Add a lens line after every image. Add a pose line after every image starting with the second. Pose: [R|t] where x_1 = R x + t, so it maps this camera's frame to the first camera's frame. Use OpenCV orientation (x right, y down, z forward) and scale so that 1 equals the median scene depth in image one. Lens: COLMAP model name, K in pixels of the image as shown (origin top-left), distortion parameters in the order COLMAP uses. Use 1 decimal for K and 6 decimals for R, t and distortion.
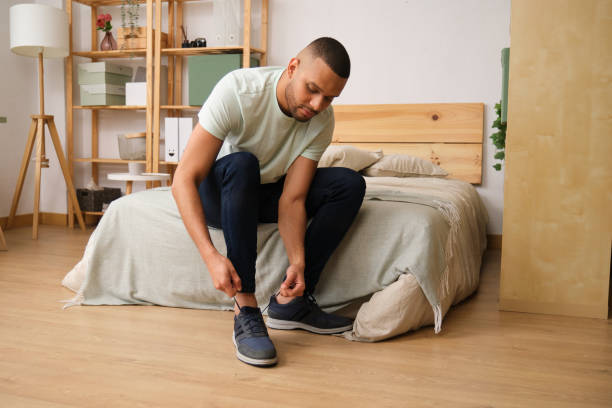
lens RADIAL K [[622.5, 0, 297.1], [0, 622.5, 208.9], [0, 0, 1]] dist [-0.021155, 0.000000]
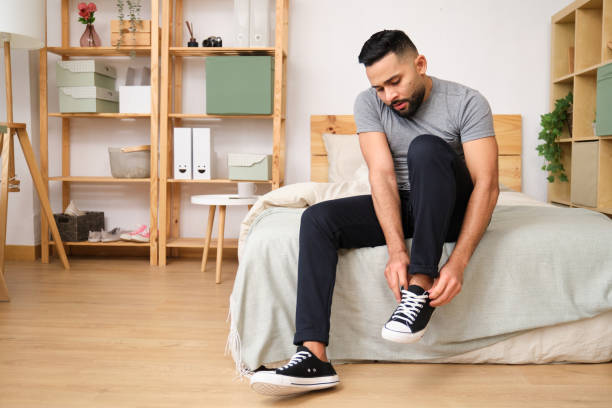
lens RADIAL K [[622.5, 0, 321.3], [0, 622.5, 200.4], [0, 0, 1]] dist [-0.021155, 0.000000]
pose [[0.958140, -0.028584, 0.284870, -0.274467], [0.037430, 0.998970, -0.025655, -0.018712], [-0.283843, 0.035244, 0.958223, 0.136485]]
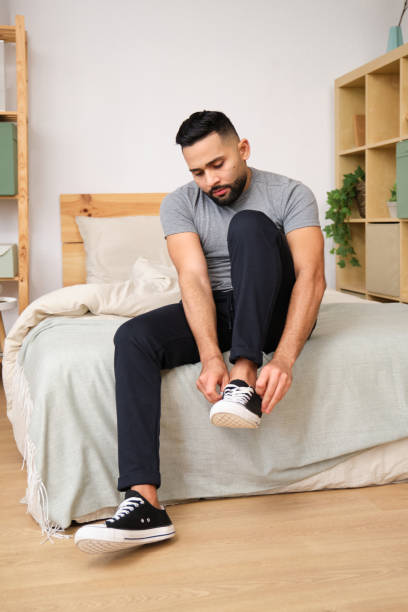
lens RADIAL K [[759.4, 0, 194.5], [0, 759.4, 273.5], [0, 0, 1]] dist [0.072244, 0.000000]
pose [[0.865488, -0.059071, 0.497435, -0.347039], [0.078722, 0.996723, -0.018608, -0.044322], [-0.494705, 0.055264, 0.867302, 0.148296]]
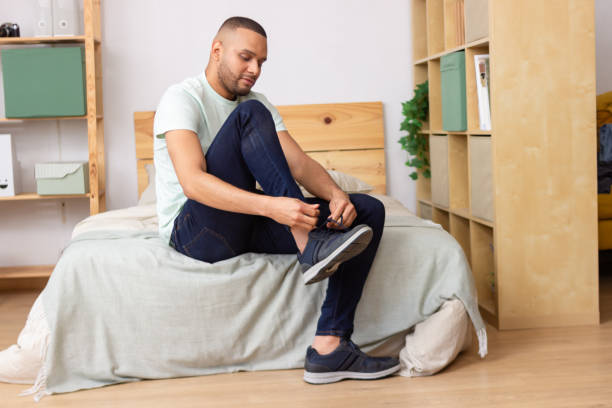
lens RADIAL K [[952.6, 0, 304.0], [0, 952.6, 205.4], [0, 0, 1]] dist [0.002676, 0.000000]
pose [[0.915491, -0.079138, 0.394478, -0.304295], [0.089750, 0.995928, -0.008492, -0.025457], [-0.392200, 0.043179, 0.918866, -0.141534]]
